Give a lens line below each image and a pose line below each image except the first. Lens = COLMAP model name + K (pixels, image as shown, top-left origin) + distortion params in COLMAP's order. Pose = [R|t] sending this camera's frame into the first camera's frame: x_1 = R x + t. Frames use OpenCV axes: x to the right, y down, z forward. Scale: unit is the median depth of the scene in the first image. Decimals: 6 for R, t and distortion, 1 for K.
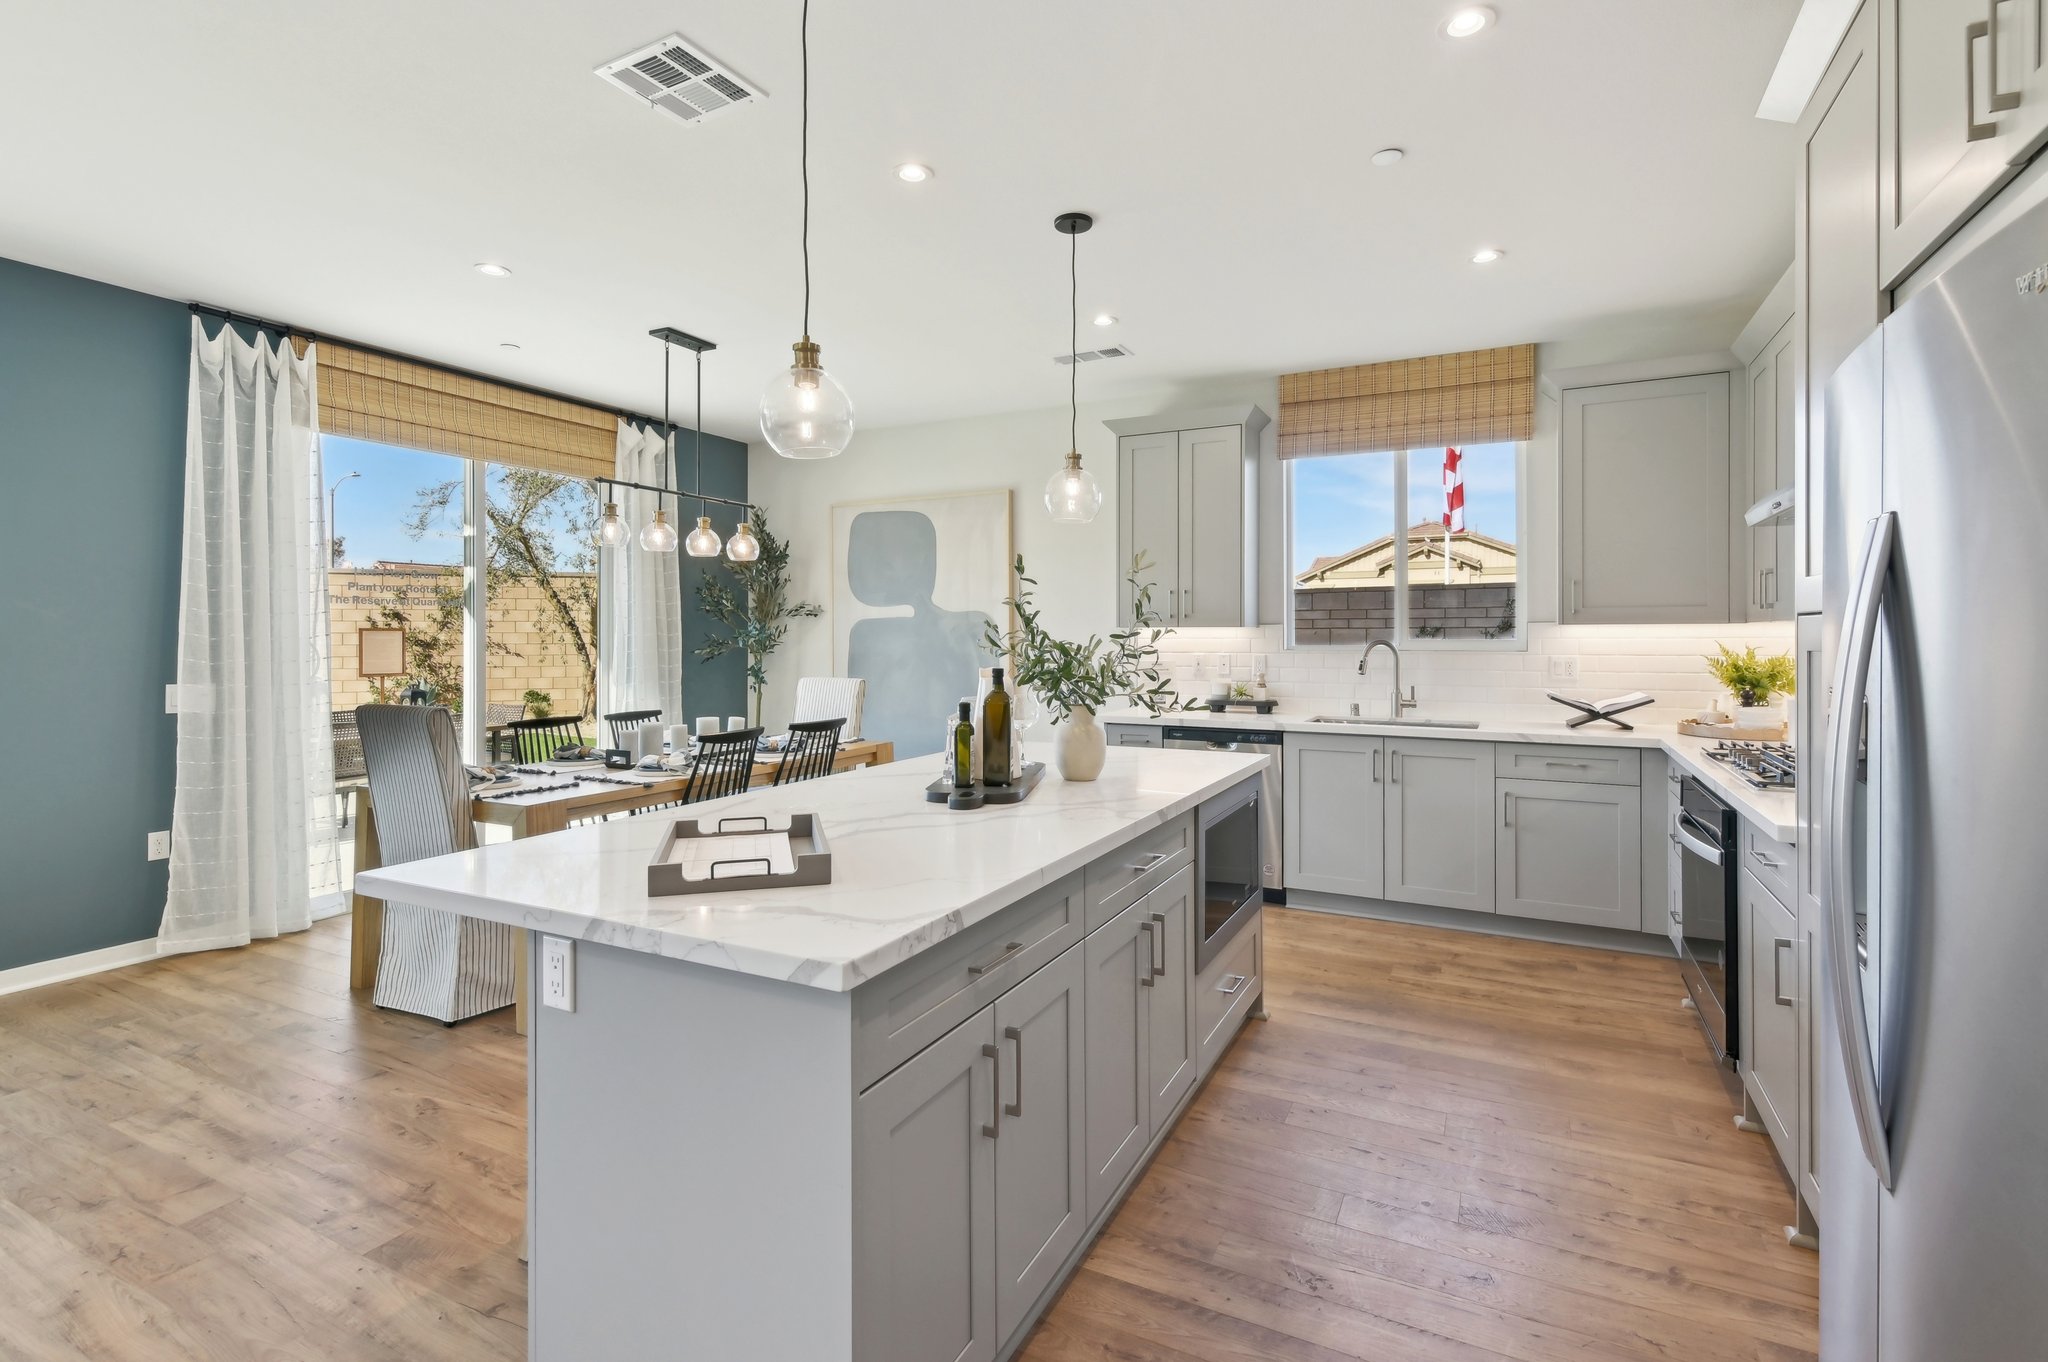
lens RADIAL K [[957.1, 0, 1048.1], [0, 957.1, 628.1], [0, 0, 1]] dist [0.008690, -0.000787]
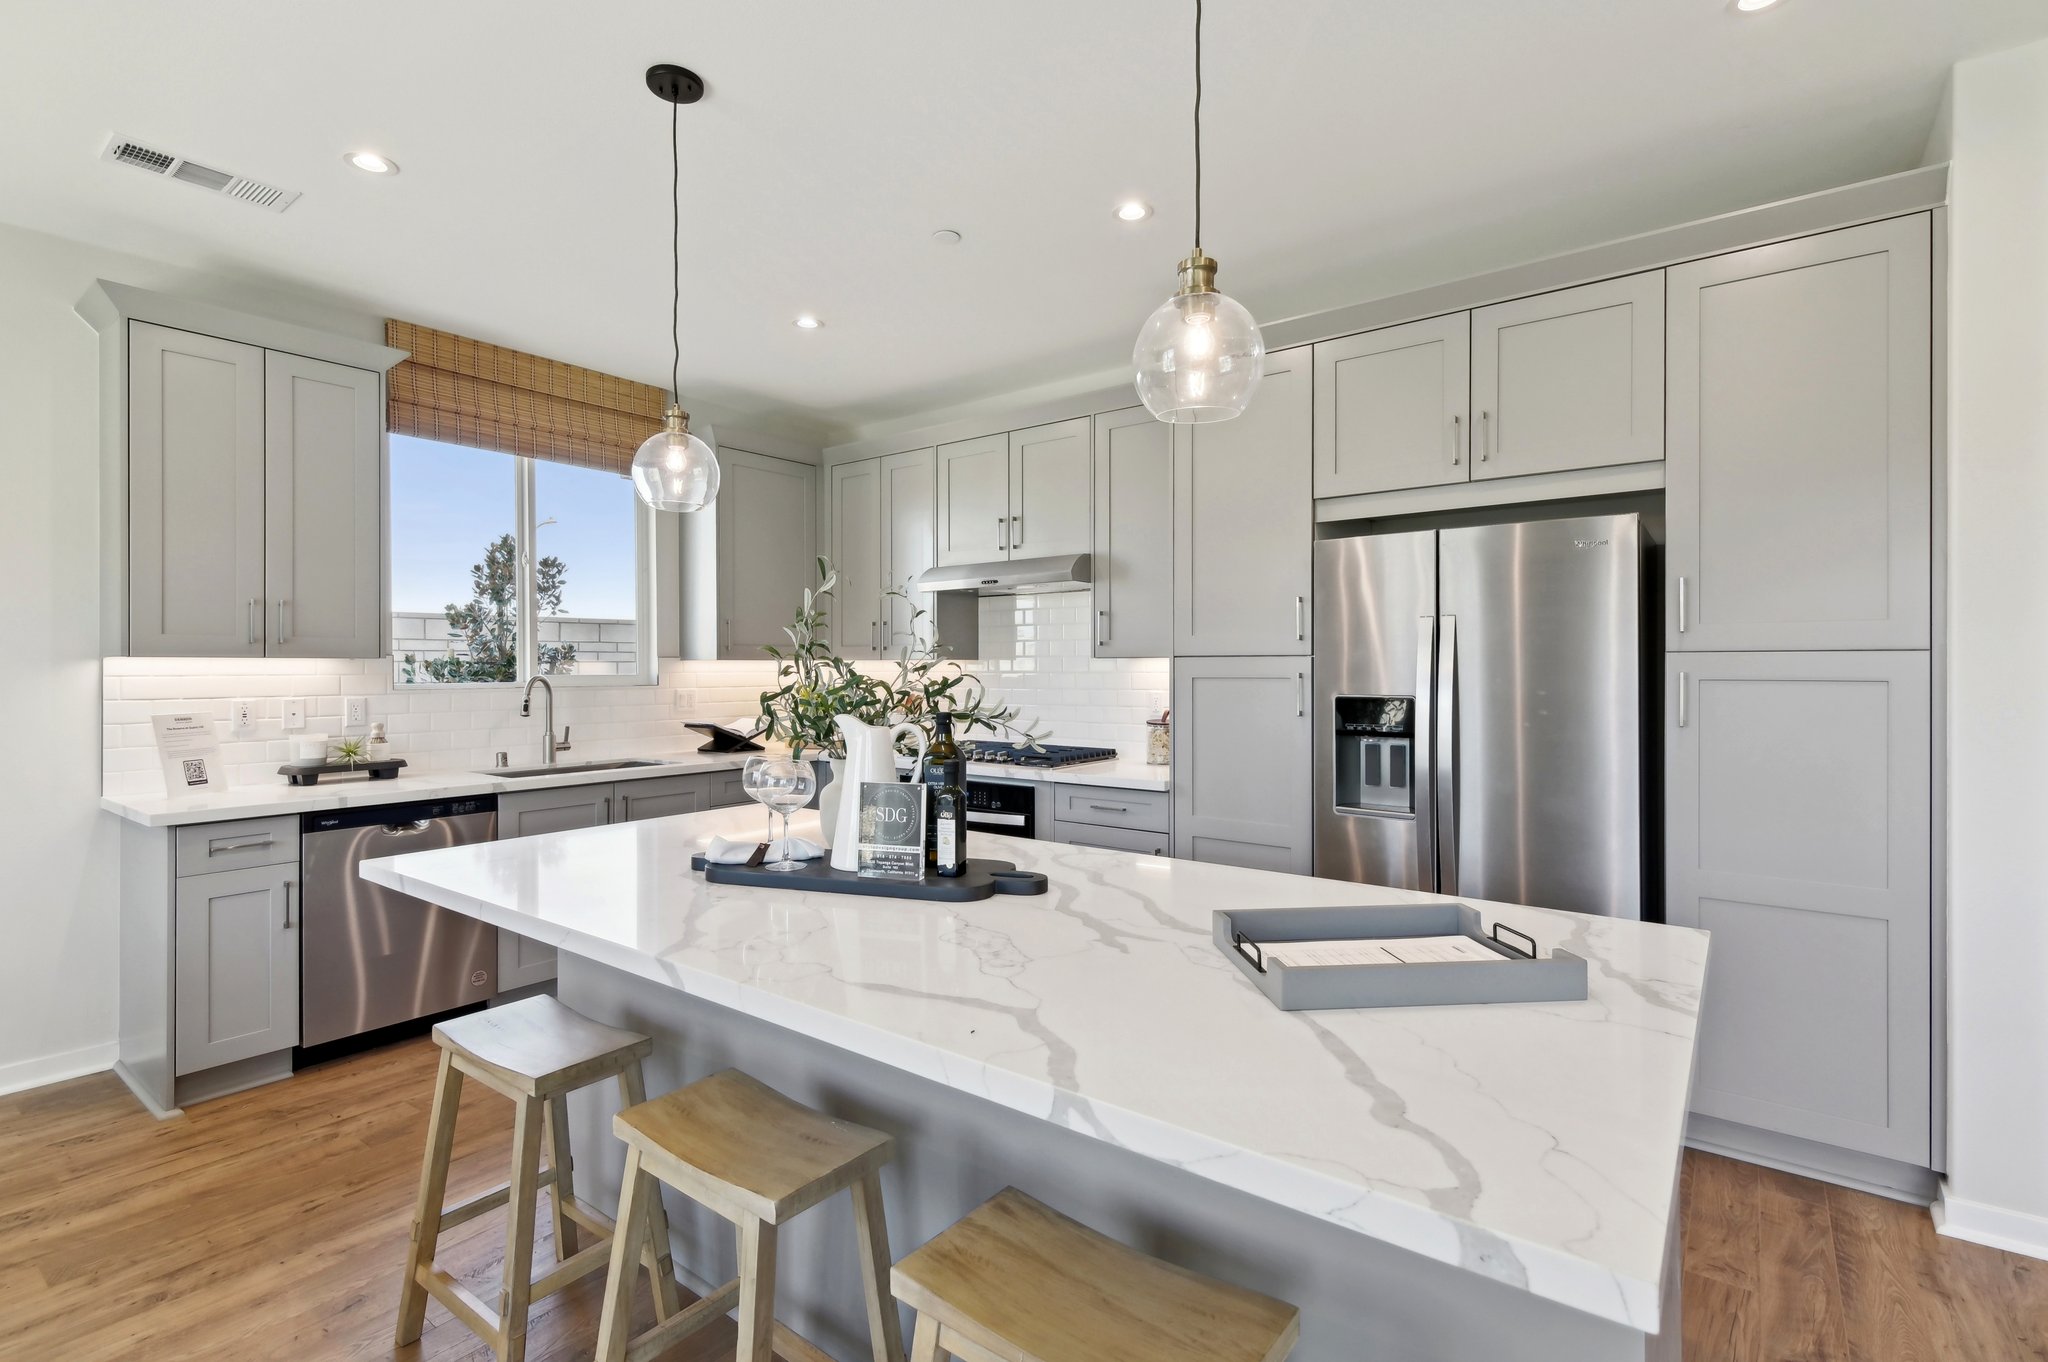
lens RADIAL K [[957.1, 0, 1025.2], [0, 957.1, 674.4], [0, 0, 1]] dist [0.008690, -0.000787]
pose [[0.147417, 0.000919, 0.989074, -0.437249], [0.007618, 0.999969, -0.002064, 0.016726], [-0.989045, 0.007839, 0.147406, 0.433140]]
